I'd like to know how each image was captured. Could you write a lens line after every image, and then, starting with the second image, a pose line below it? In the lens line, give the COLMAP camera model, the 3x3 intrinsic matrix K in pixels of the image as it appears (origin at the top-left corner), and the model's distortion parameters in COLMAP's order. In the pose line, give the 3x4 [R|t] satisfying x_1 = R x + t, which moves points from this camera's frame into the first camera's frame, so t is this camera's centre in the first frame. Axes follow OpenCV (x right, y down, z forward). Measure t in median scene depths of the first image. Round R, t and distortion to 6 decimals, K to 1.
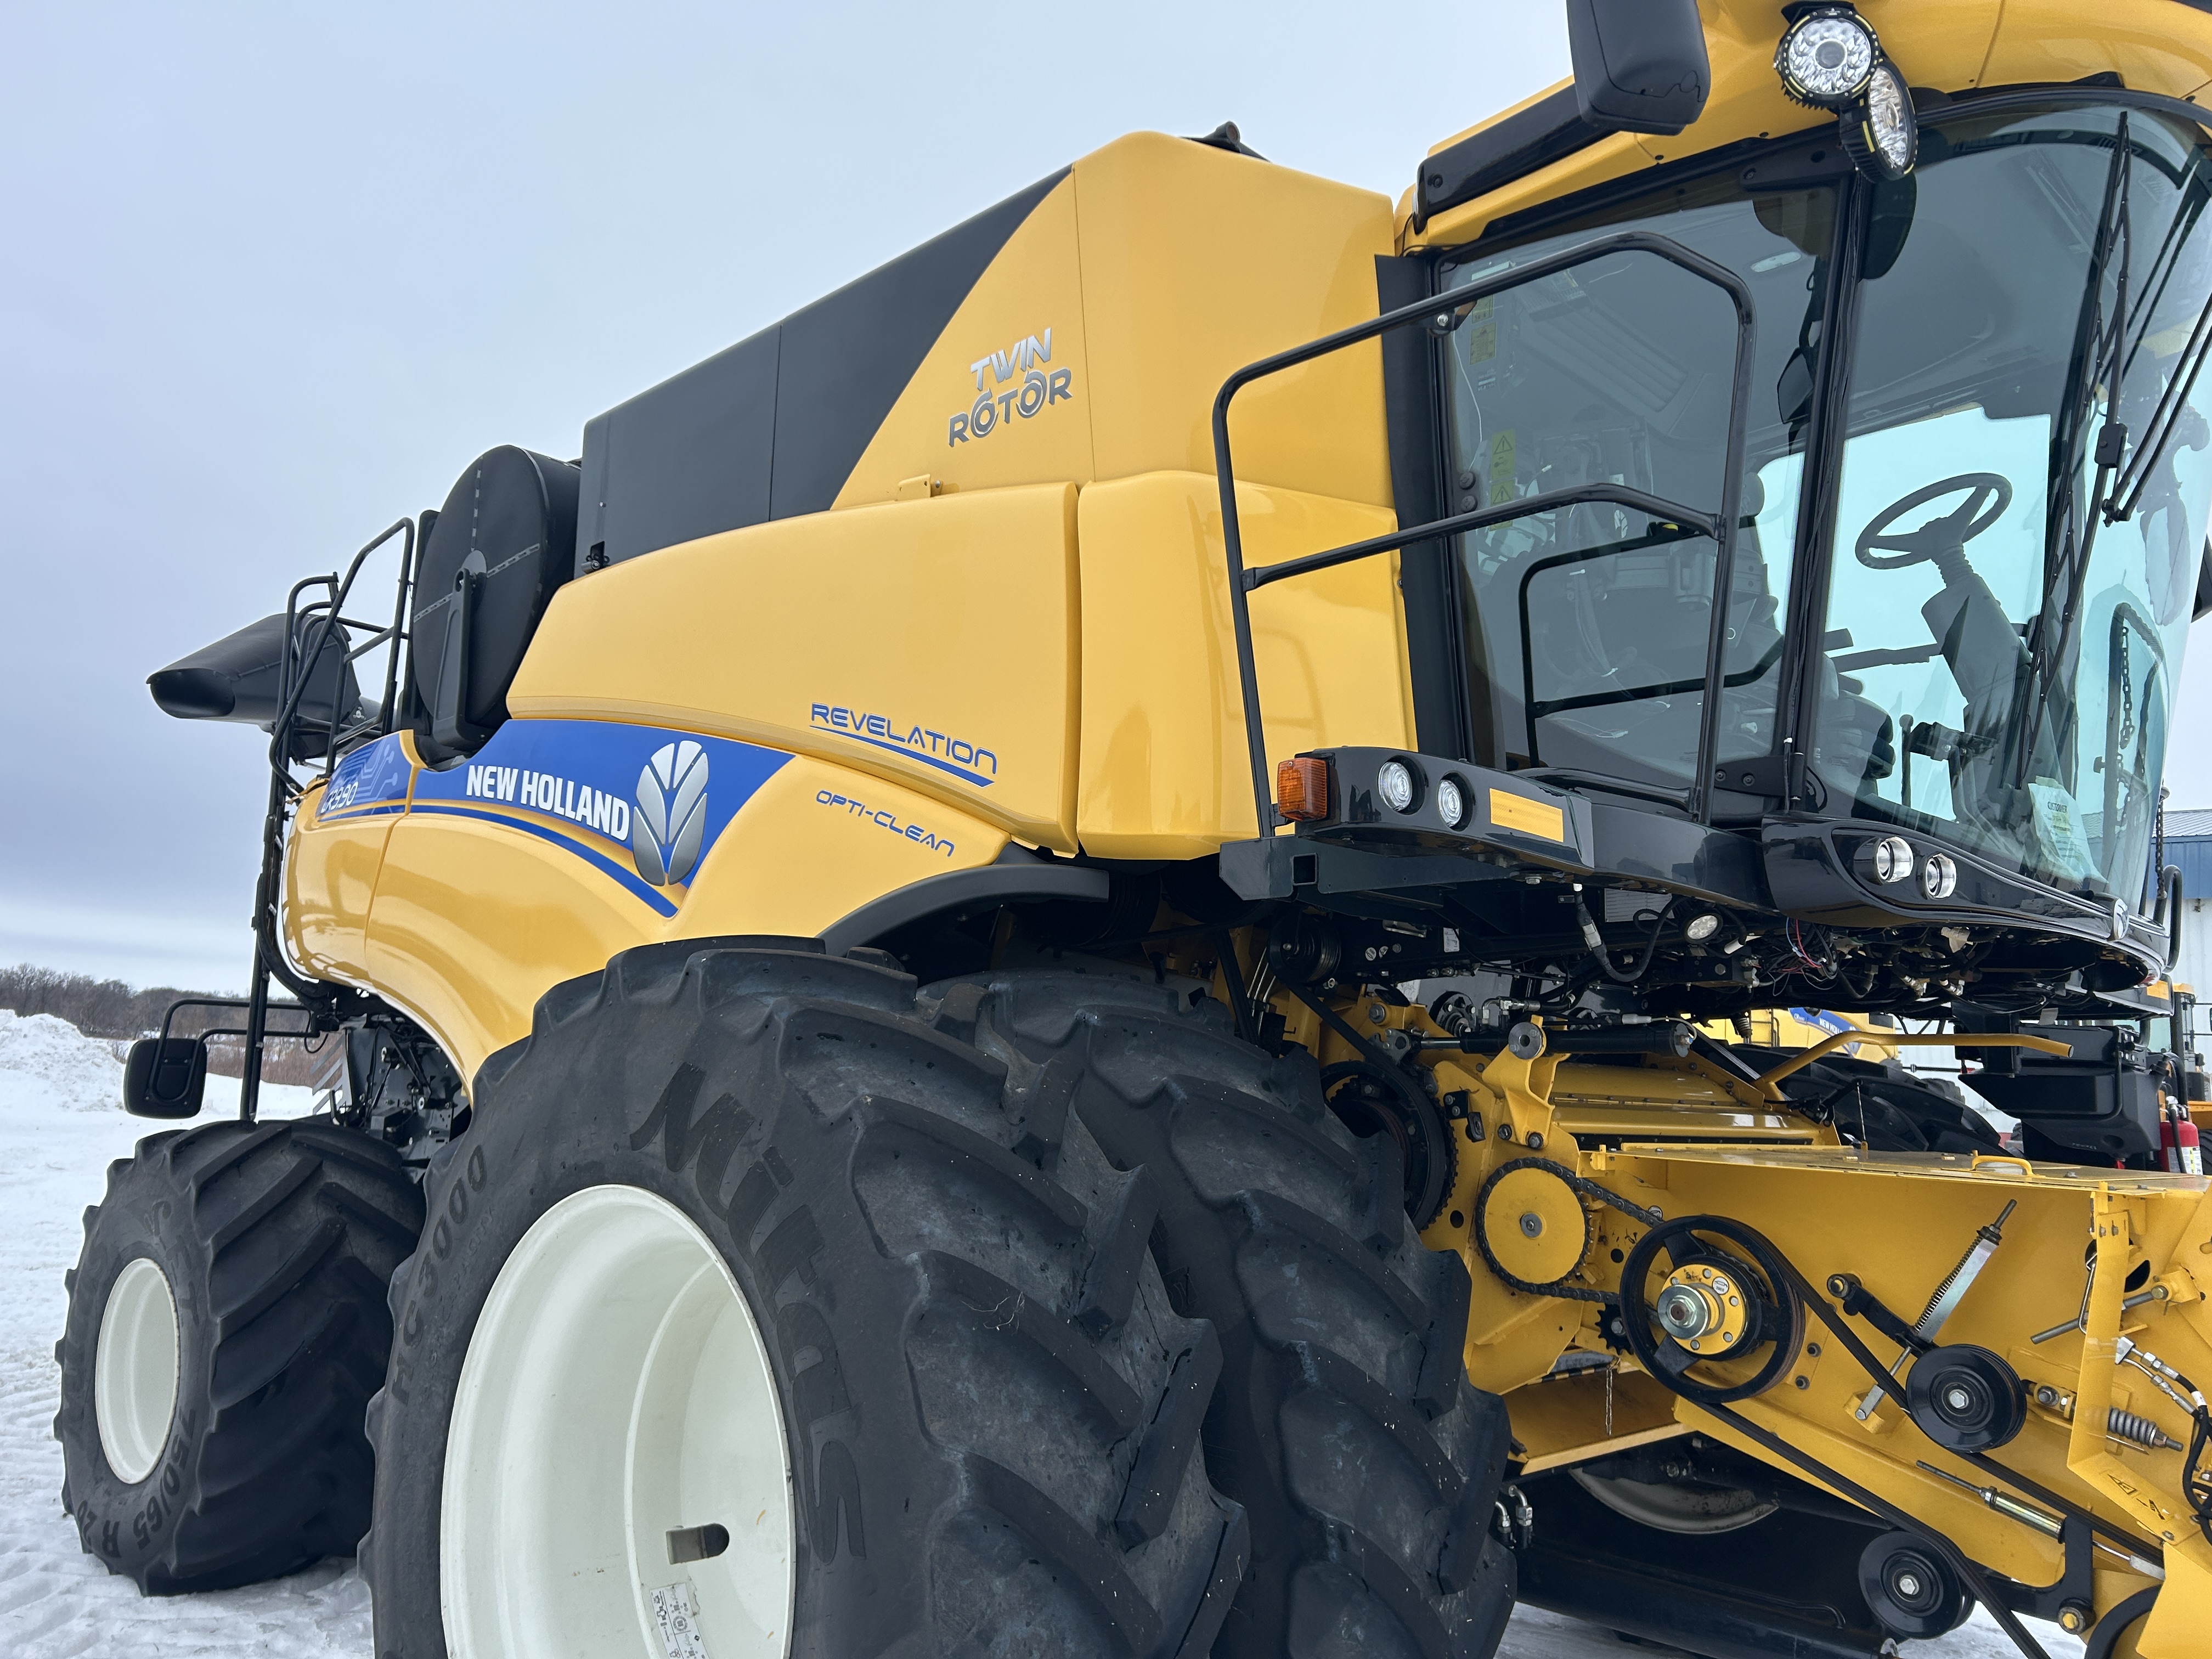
lens RADIAL K [[1728.1, 0, 1106.0], [0, 1728.1, 829.5], [0, 0, 1]] dist [0.033493, -0.003168]
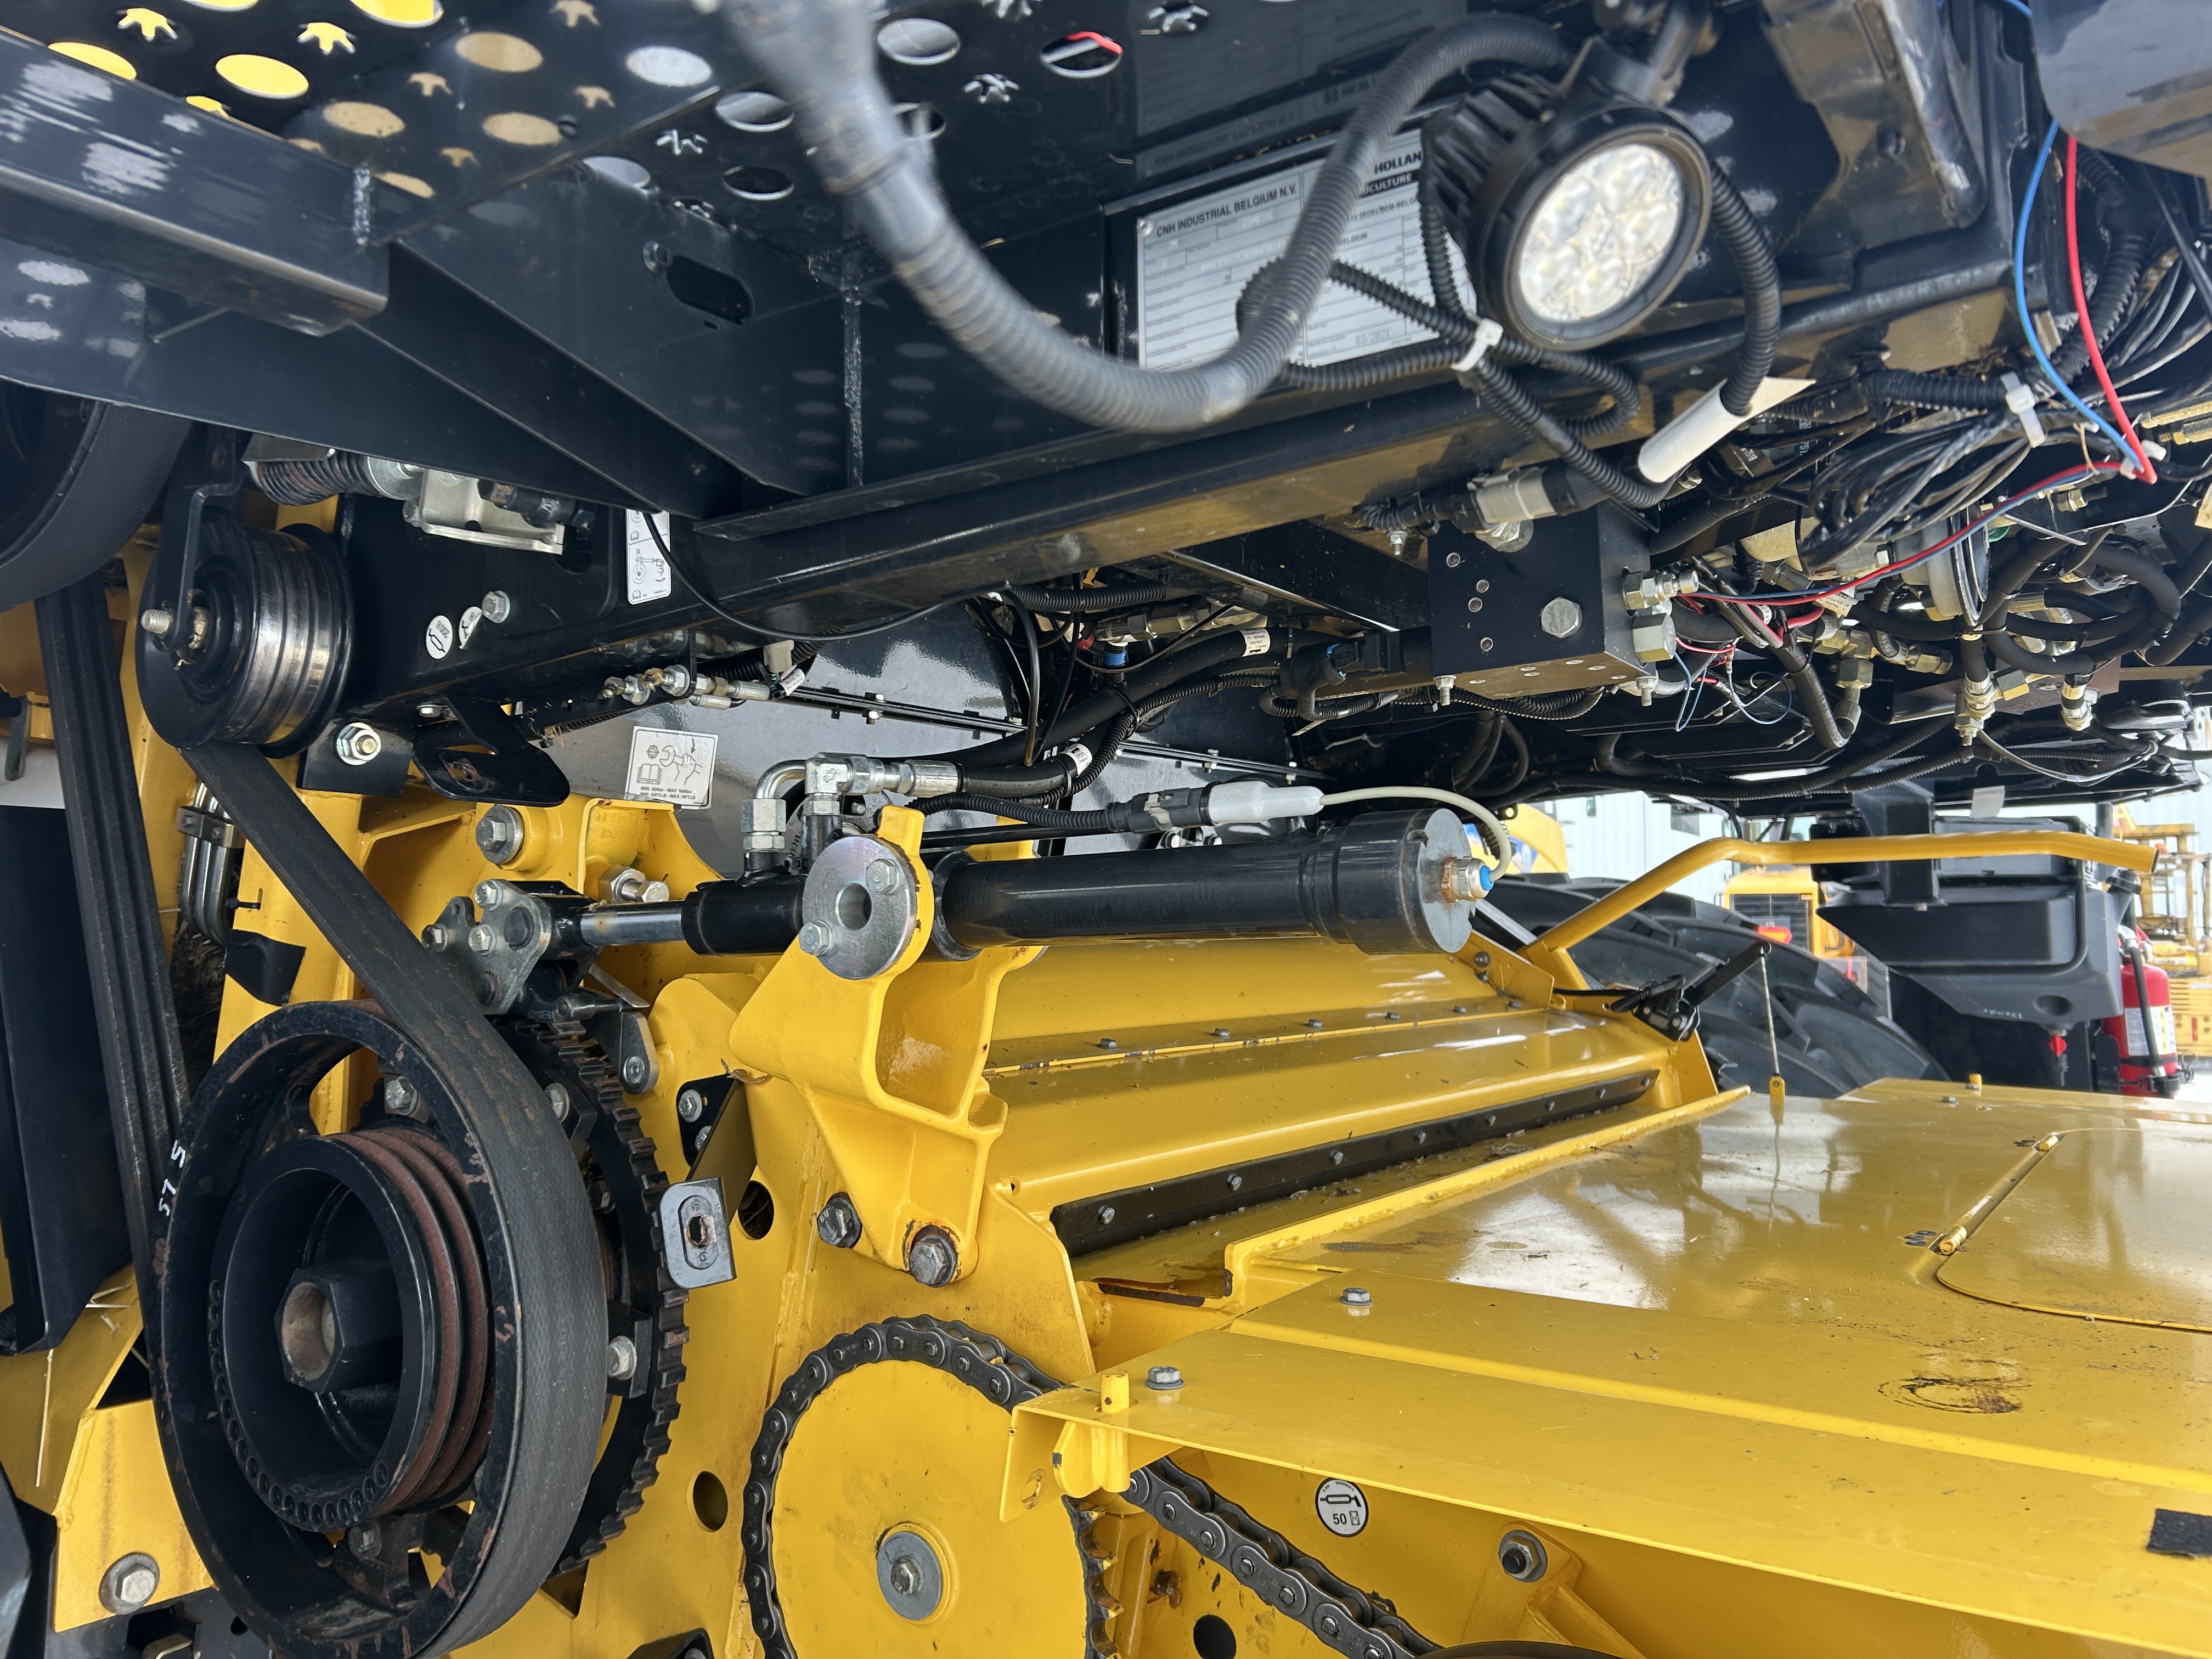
lens RADIAL K [[1728.1, 0, 1106.0], [0, 1728.1, 829.5], [0, 0, 1]] dist [0.033493, -0.003168]
pose [[0.984065, -0.036250, 0.174074, 0.222631], [0.020886, 0.995786, 0.089293, 0.084261], [-0.176578, -0.084234, 0.980676, 0.706306]]
